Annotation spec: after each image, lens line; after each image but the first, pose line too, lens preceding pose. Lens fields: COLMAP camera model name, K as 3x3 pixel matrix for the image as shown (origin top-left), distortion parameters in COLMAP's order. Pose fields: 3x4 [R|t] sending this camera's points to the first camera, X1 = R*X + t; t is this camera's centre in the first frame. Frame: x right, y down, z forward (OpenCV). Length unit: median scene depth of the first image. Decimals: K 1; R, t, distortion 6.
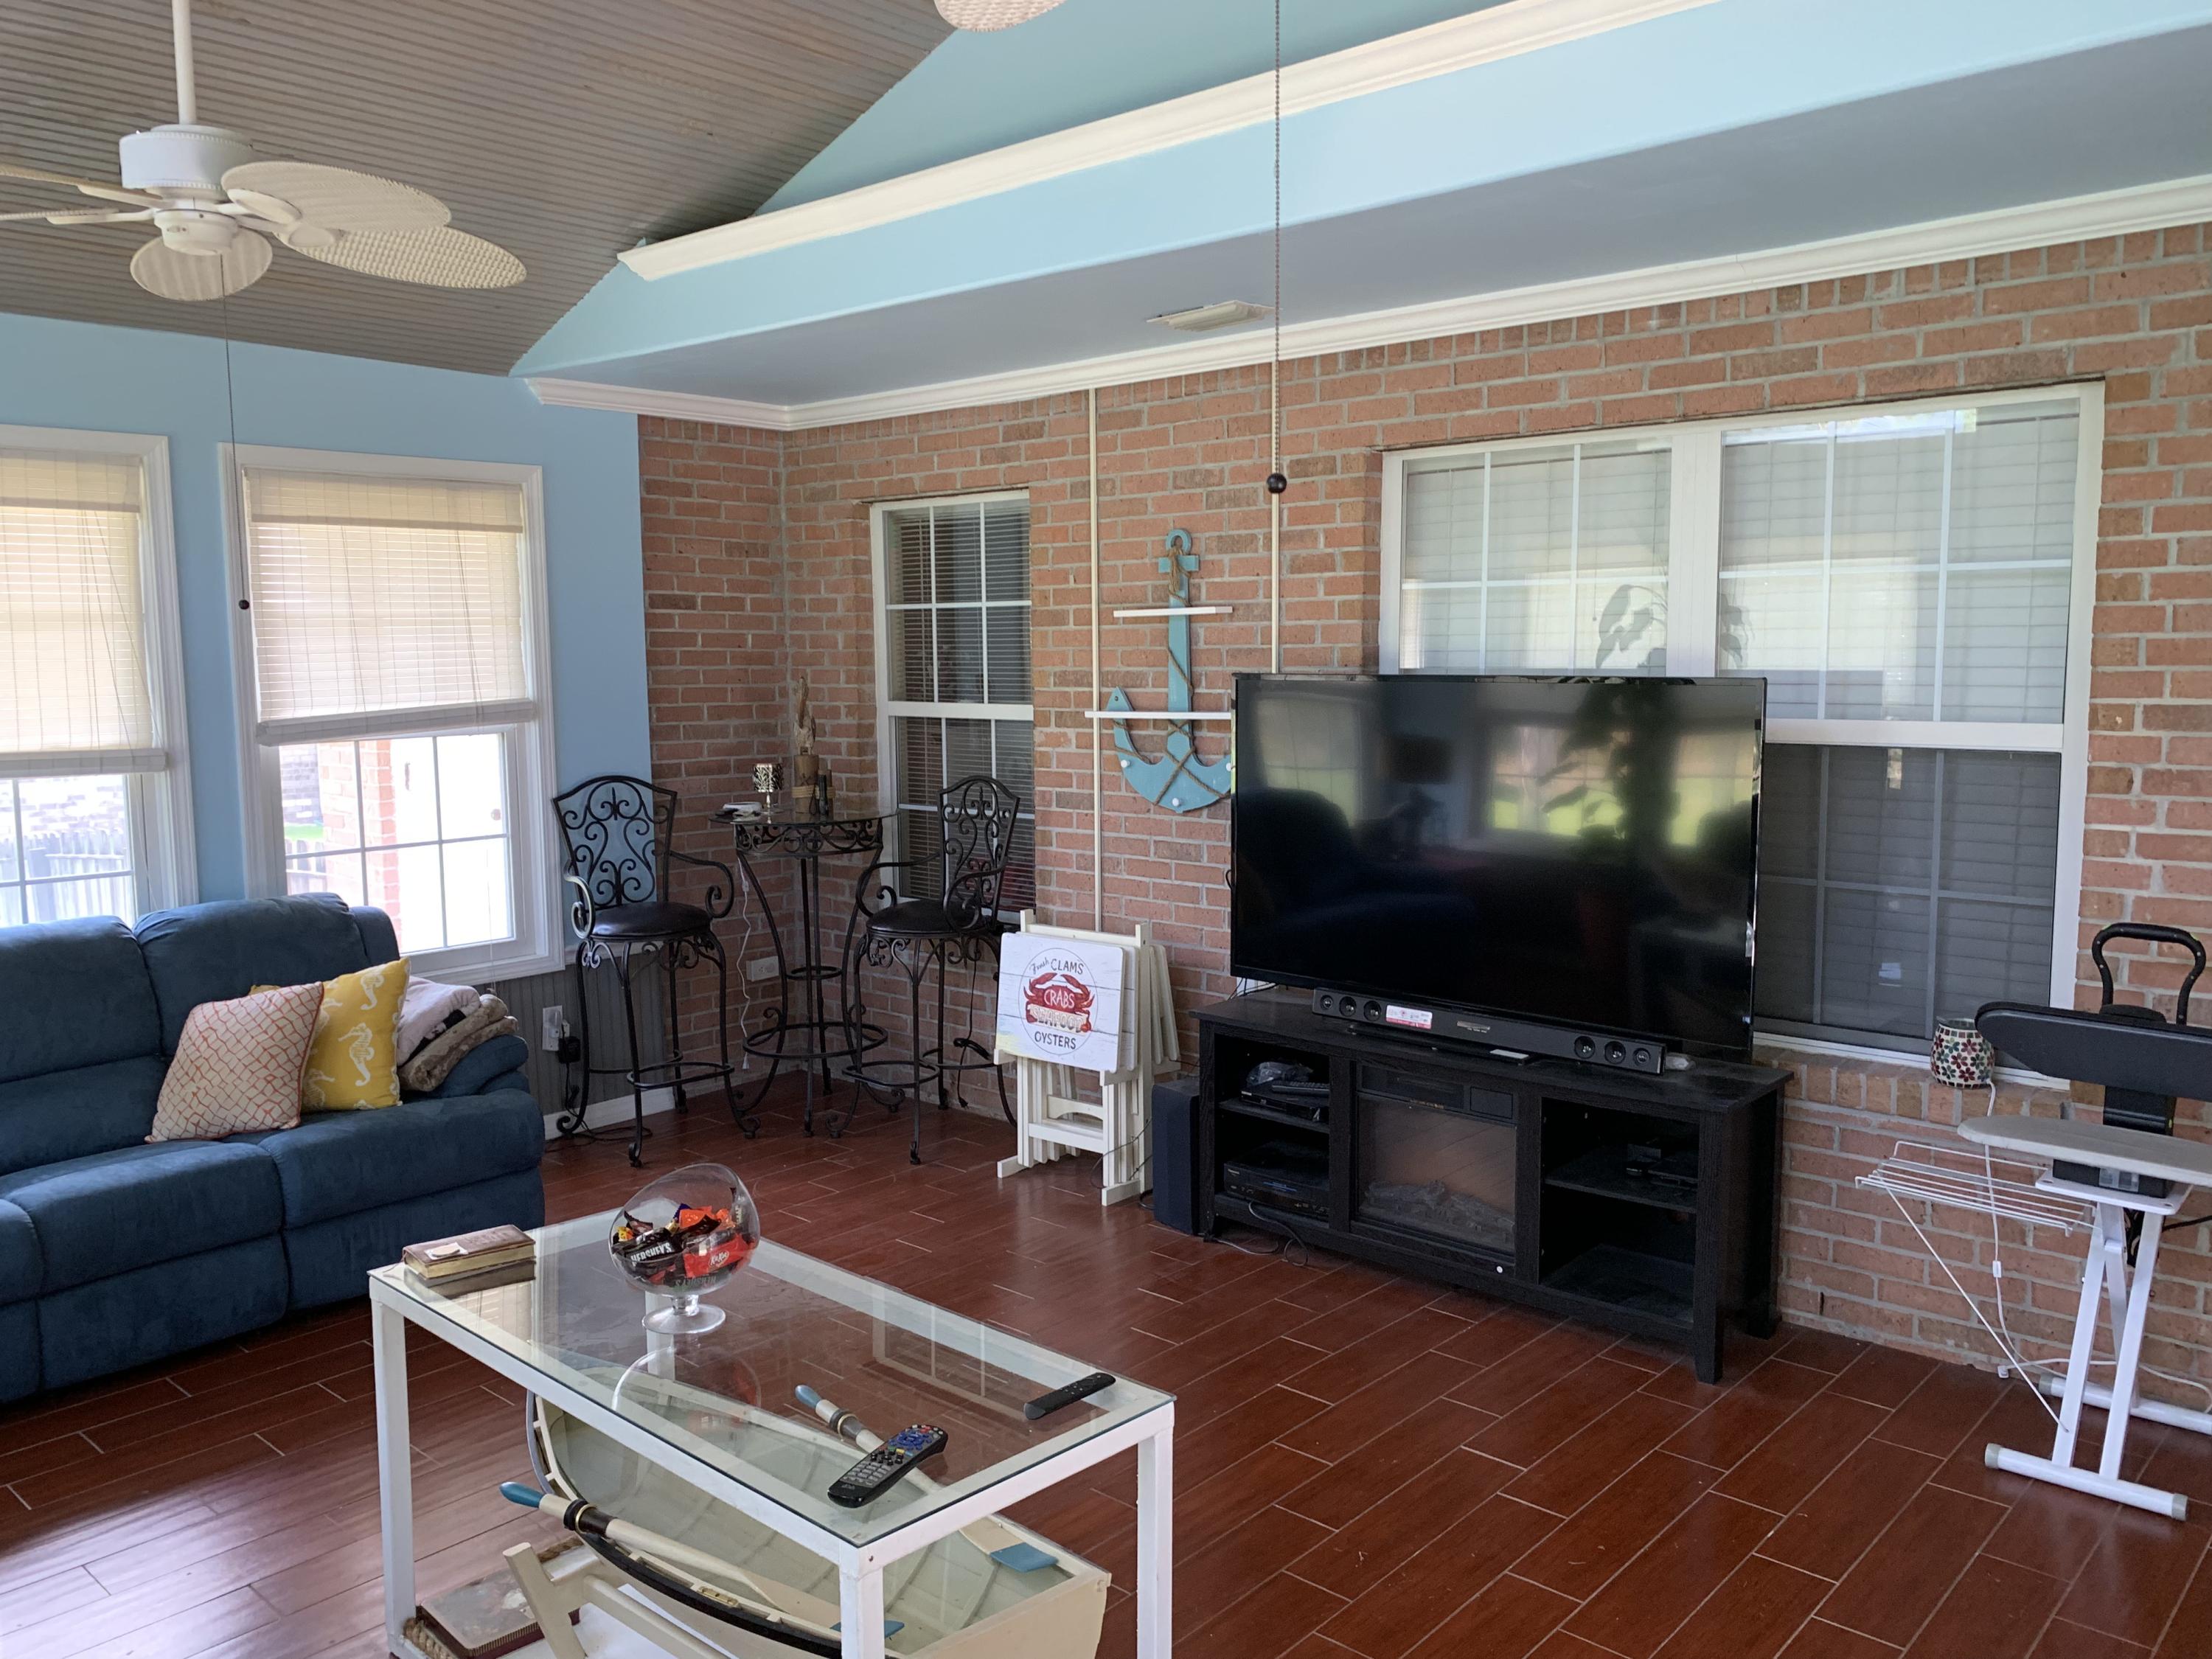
lens RADIAL K [[1707.0, 0, 1112.9], [0, 1707.0, 838.6], [0, 0, 1]] dist [0.074594, -0.070781]
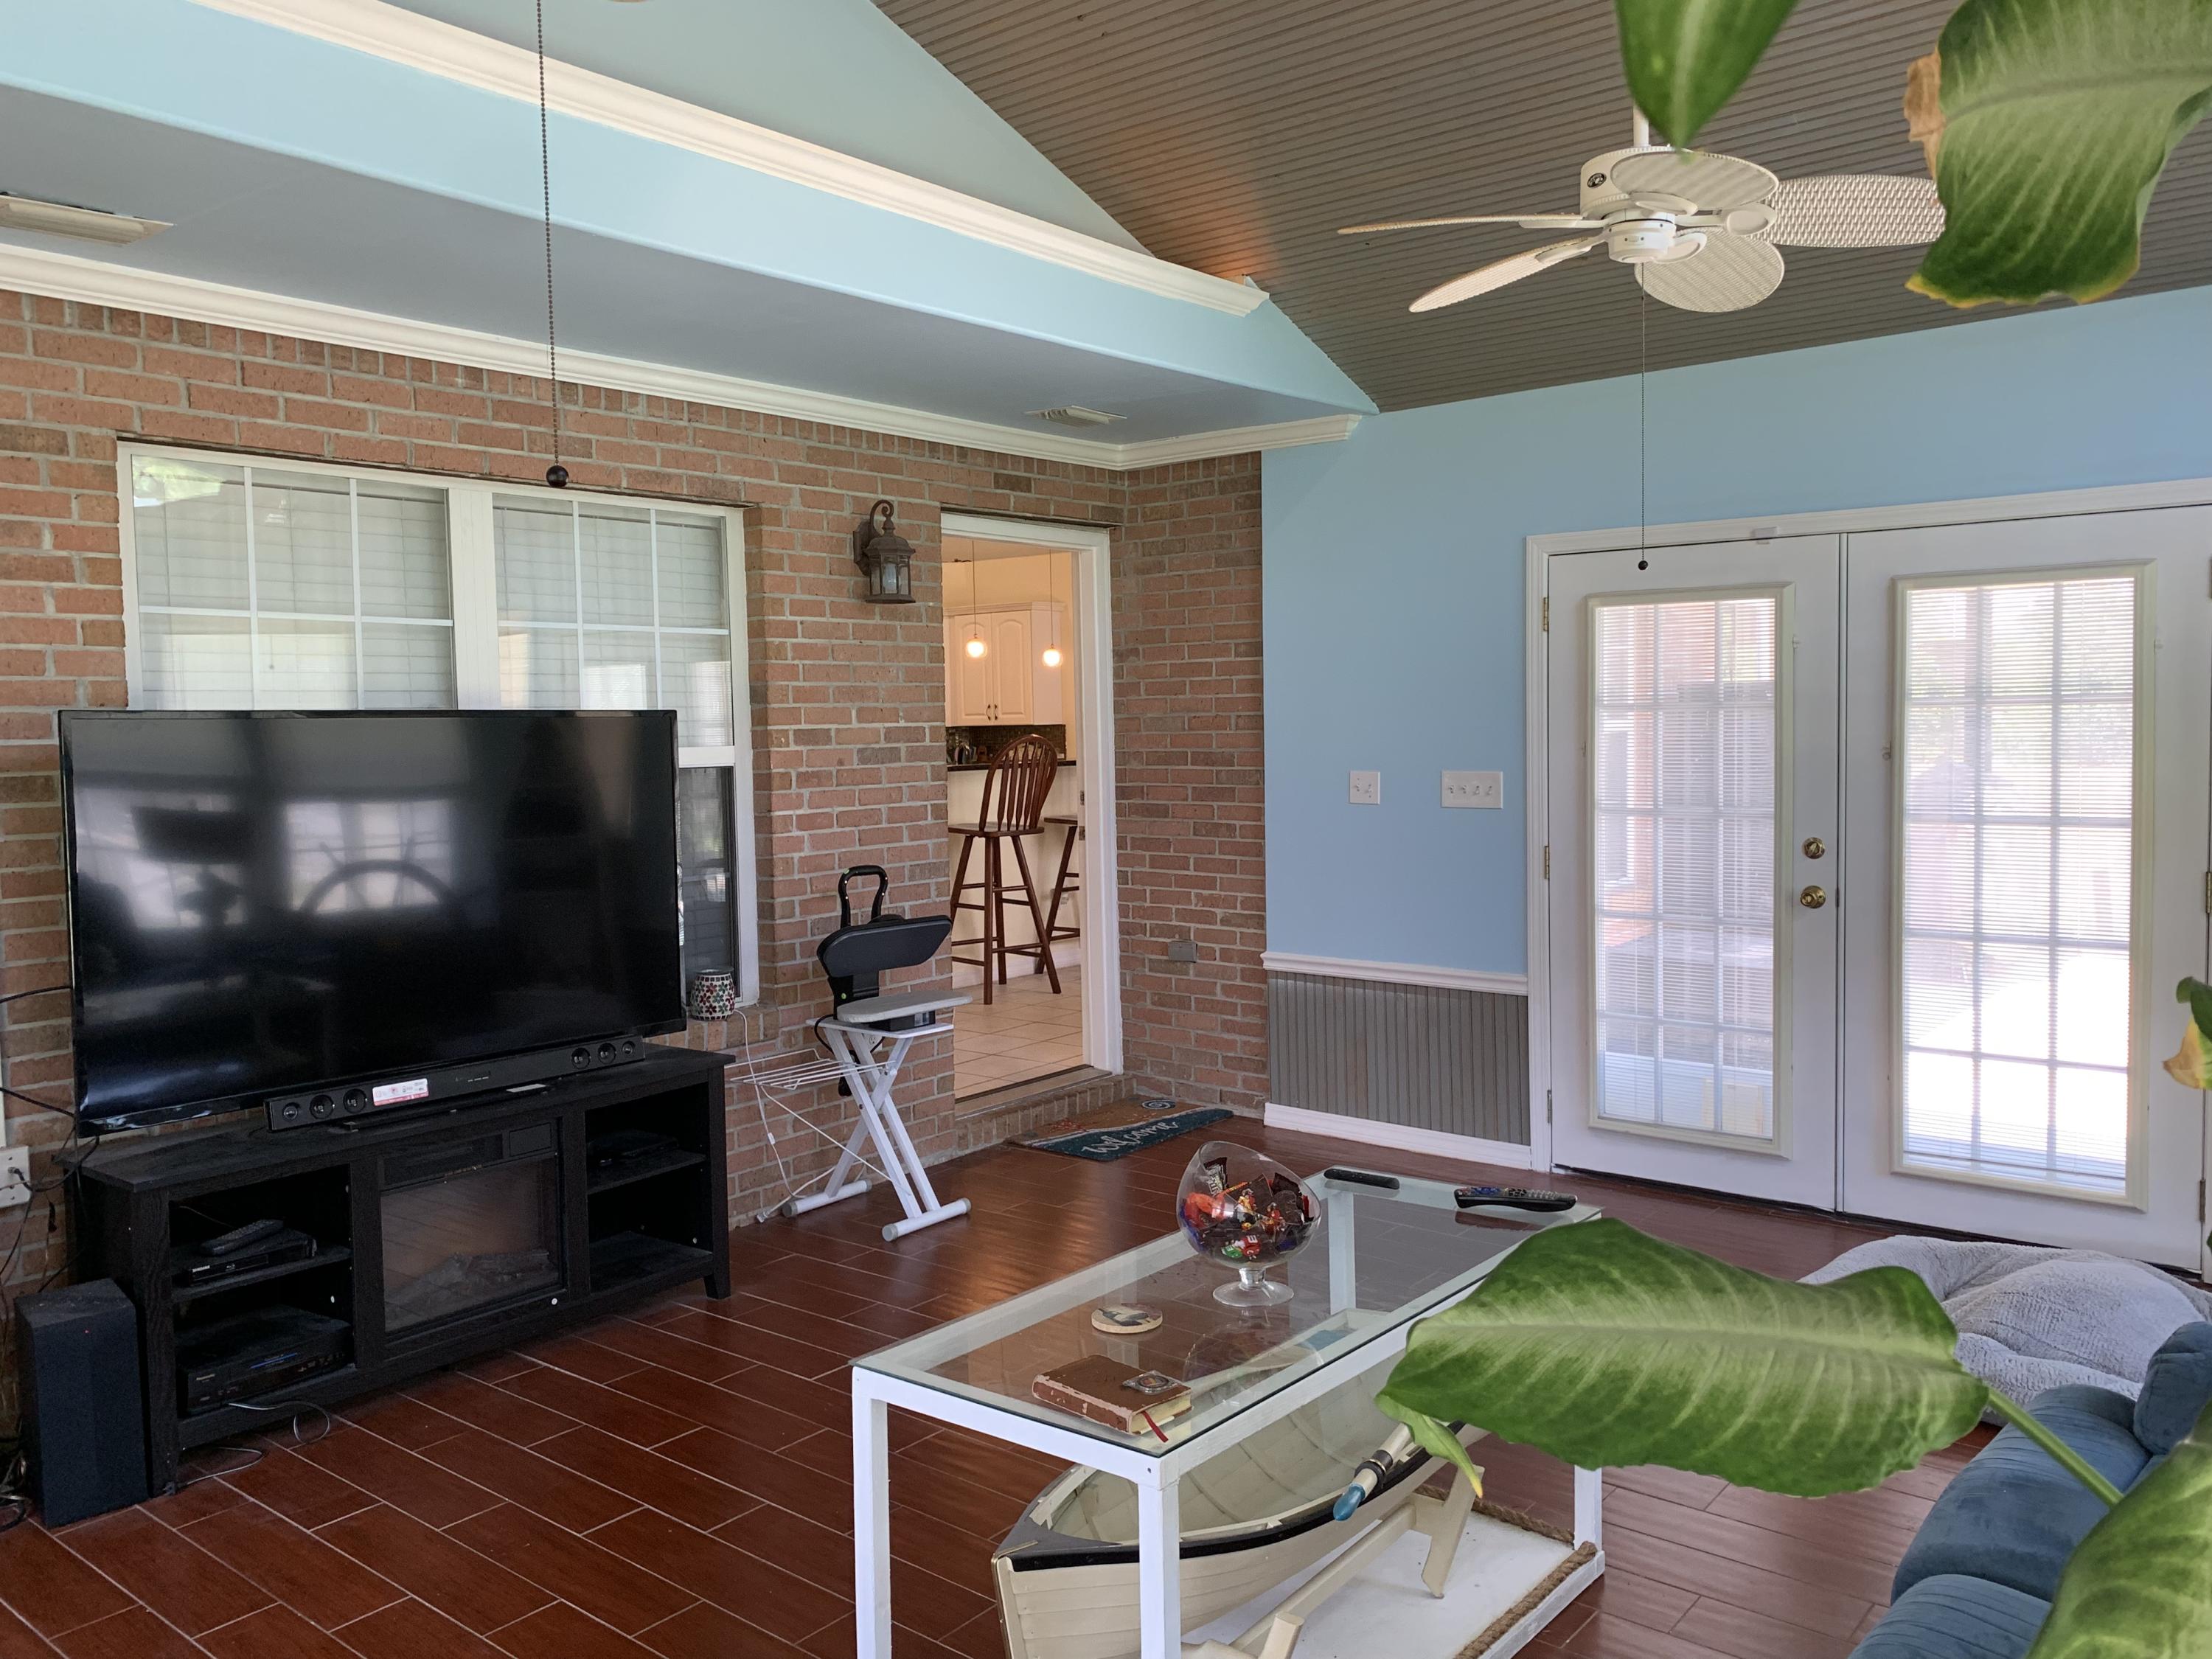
lens RADIAL K [[1707.0, 0, 1107.5], [0, 1707.0, 826.2], [0, 0, 1]] dist [0.074594, -0.070781]
pose [[-0.041976, -0.057977, 0.997435, -0.783364], [0.127943, 0.989784, 0.062916, -0.045612], [-0.990893, 0.130256, -0.034129, 0.688903]]
